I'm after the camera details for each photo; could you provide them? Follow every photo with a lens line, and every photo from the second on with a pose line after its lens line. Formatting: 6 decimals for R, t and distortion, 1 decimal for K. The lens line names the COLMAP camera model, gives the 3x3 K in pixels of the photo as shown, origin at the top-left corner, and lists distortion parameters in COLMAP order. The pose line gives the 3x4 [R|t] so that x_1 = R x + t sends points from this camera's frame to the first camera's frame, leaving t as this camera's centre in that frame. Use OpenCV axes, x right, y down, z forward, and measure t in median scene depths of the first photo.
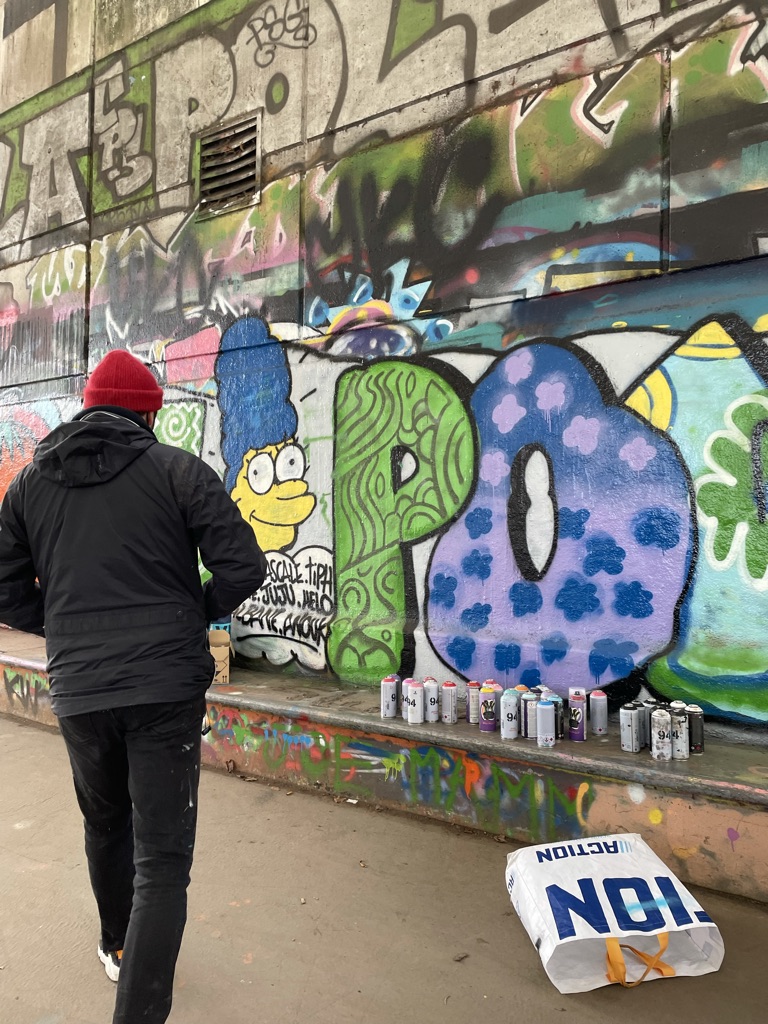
lens RADIAL K [[768.7, 0, 378.9], [0, 768.7, 510.5], [0, 0, 1]] dist [0.076802, -0.094396]
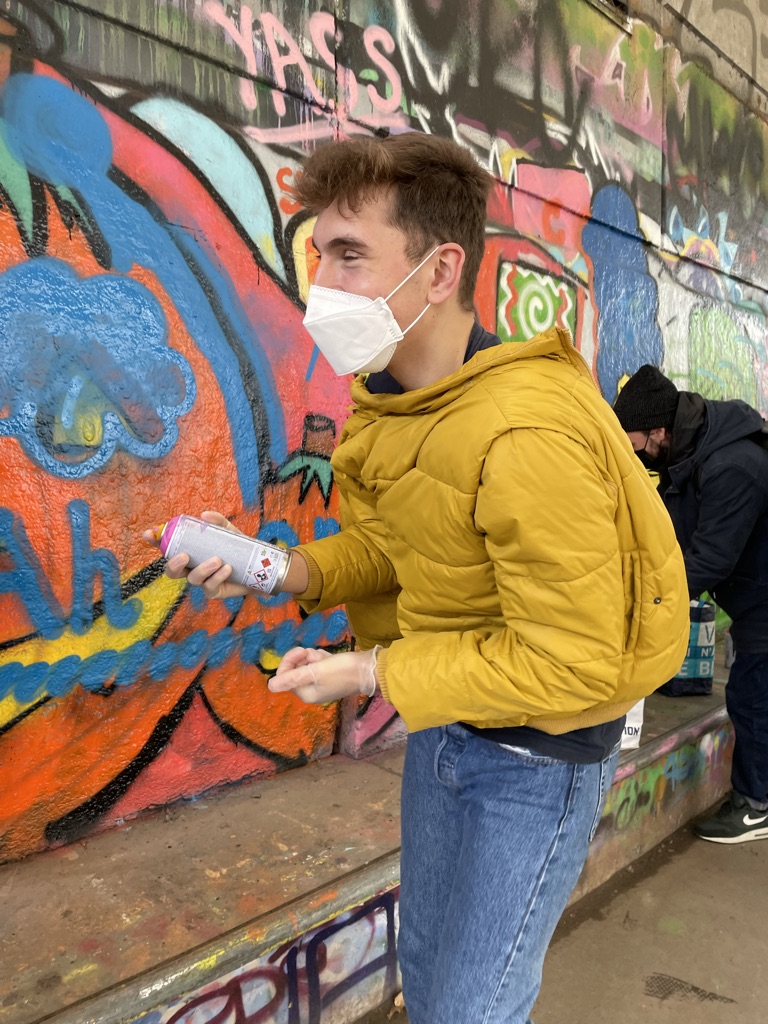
lens RADIAL K [[768.7, 0, 389.7], [0, 768.7, 501.7], [0, 0, 1]] dist [0.076802, -0.094396]
pose [[0.189160, -0.062206, 0.979974, -1.031743], [-0.024058, 0.997398, 0.067956, -0.001967], [-0.981651, -0.036431, 0.187171, 1.168967]]
